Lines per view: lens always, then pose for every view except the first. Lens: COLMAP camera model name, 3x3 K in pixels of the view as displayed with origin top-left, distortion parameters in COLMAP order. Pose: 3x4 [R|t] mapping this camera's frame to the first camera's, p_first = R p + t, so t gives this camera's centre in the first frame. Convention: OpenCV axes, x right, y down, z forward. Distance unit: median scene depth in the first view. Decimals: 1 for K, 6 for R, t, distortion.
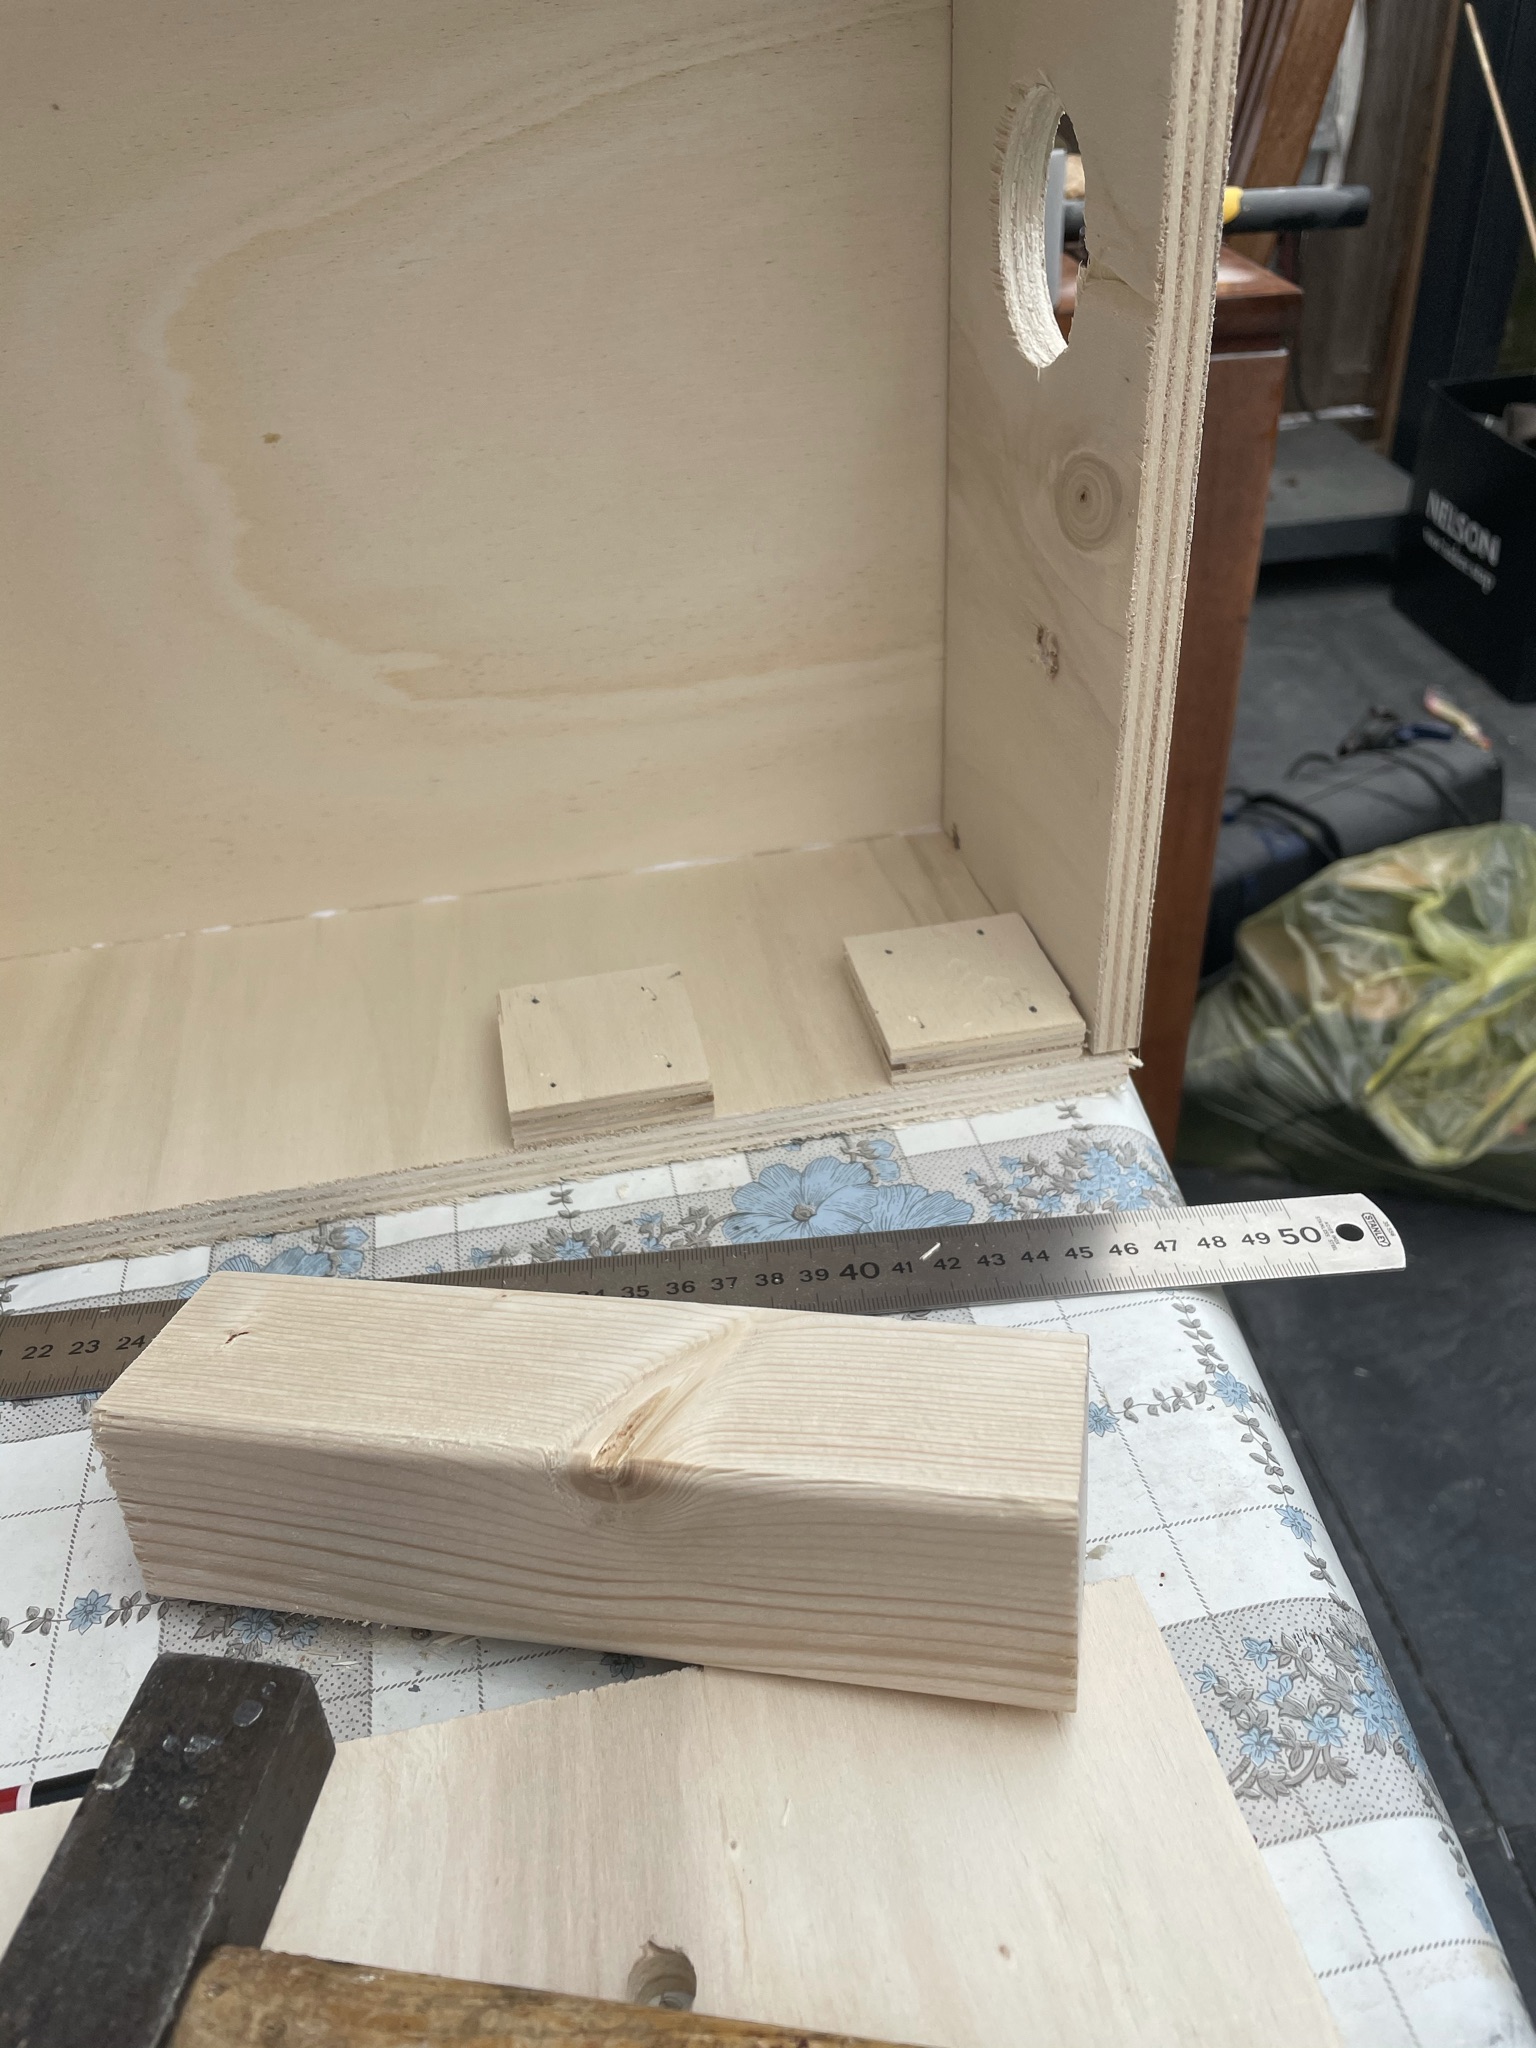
lens RADIAL K [[1522.9, 0, 798.5], [0, 1522.9, 1037.0], [0, 0, 1]] dist [0.065657, -0.089716]
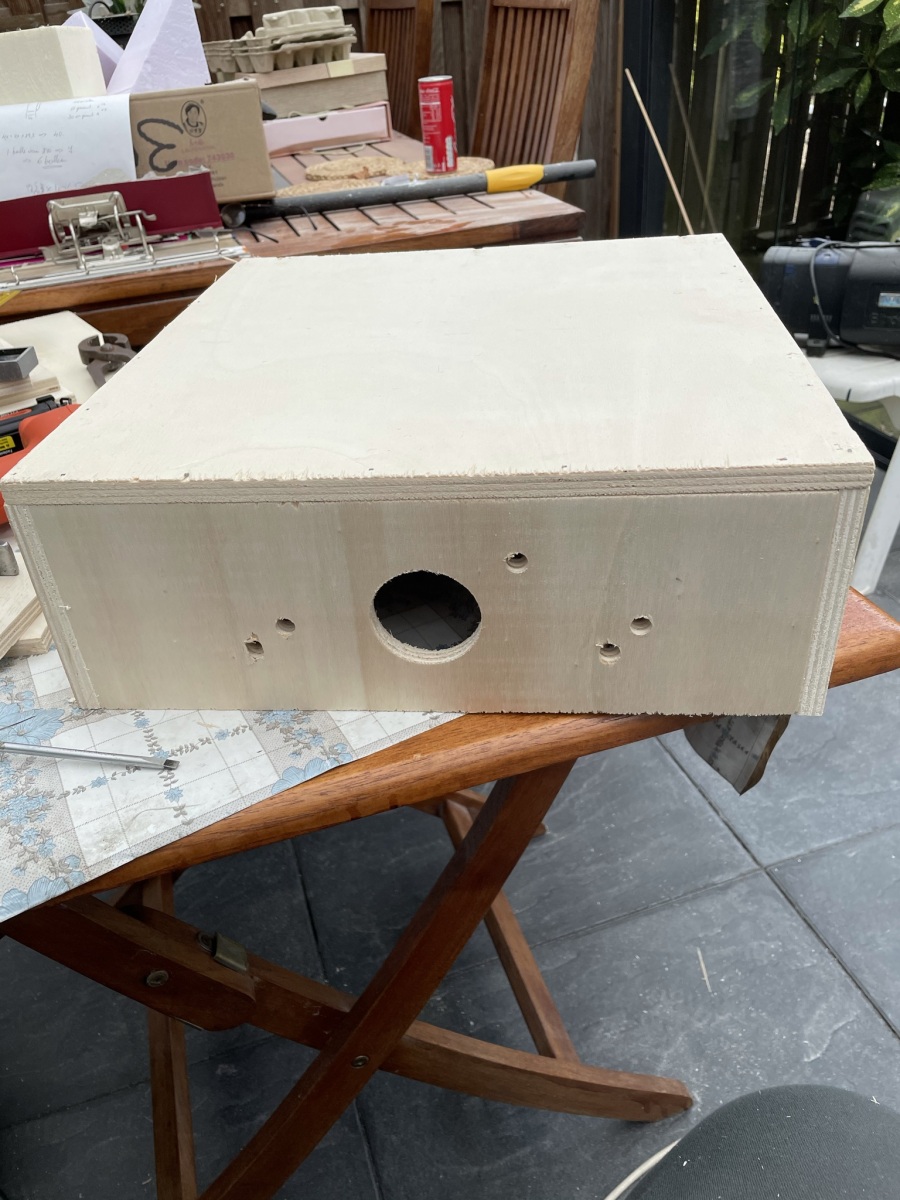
lens RADIAL K [[892.4, 0, 442.4], [0, 892.4, 598.5], [0, 0, 1]] dist [0.065657, -0.089716]
pose [[0.982946, -0.116361, 0.142397, -0.308149], [0.125063, 0.990692, -0.053738, 0.293863], [-0.134819, 0.070630, 0.988350, -0.561475]]
